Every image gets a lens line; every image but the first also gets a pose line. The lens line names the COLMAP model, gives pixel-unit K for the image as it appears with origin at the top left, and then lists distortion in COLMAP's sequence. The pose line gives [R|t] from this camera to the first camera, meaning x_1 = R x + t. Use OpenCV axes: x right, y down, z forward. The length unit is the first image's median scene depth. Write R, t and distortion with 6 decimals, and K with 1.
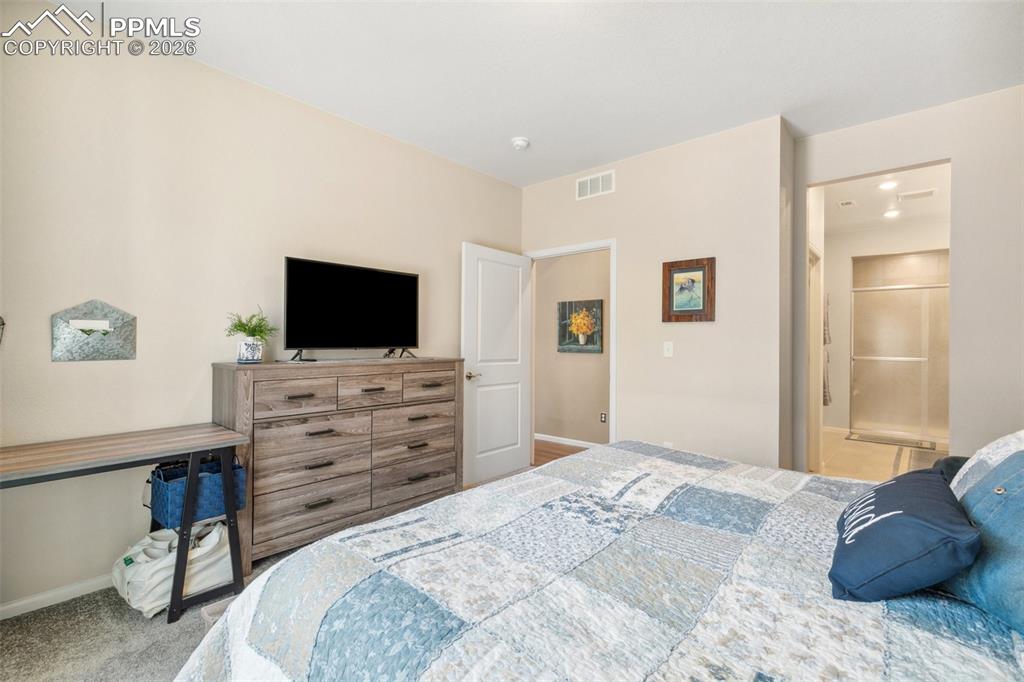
lens RADIAL K [[451.9, 0, 512.0], [0, 451.9, 341.0], [0, 0, 1]] dist [0.012366, -0.000020]
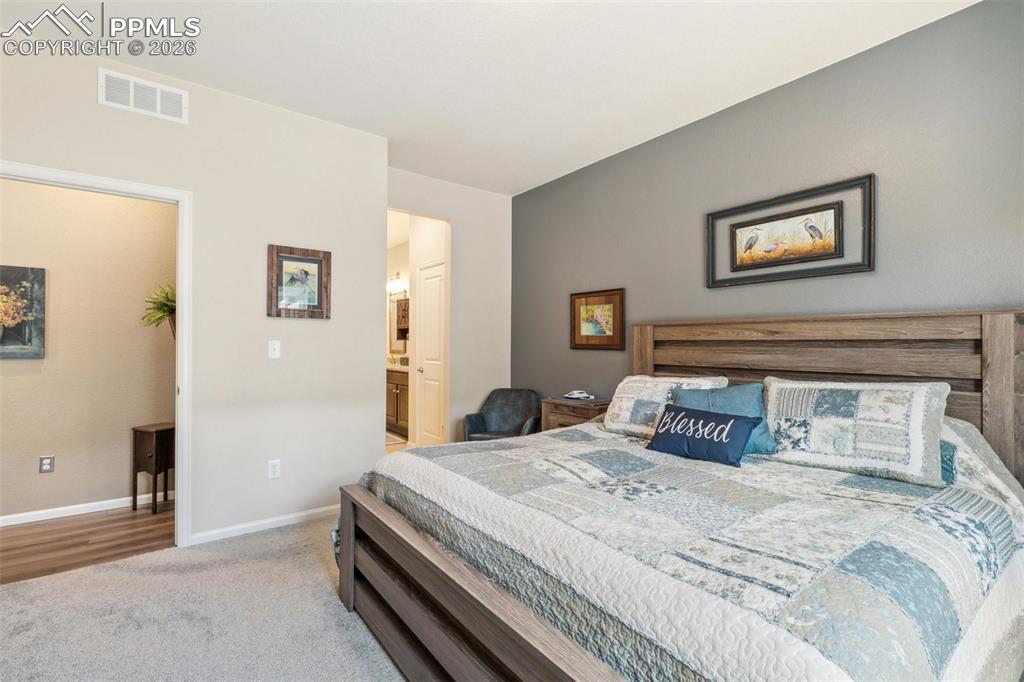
lens RADIAL K [[451.9, 0, 512.0], [0, 451.9, 341.0], [0, 0, 1]] dist [0.012366, -0.000020]
pose [[0.216698, -0.001997, 0.976237, -0.398376], [-0.005709, 0.999978, 0.003312, -0.002445], [-0.976222, -0.006291, 0.216682, 0.408736]]
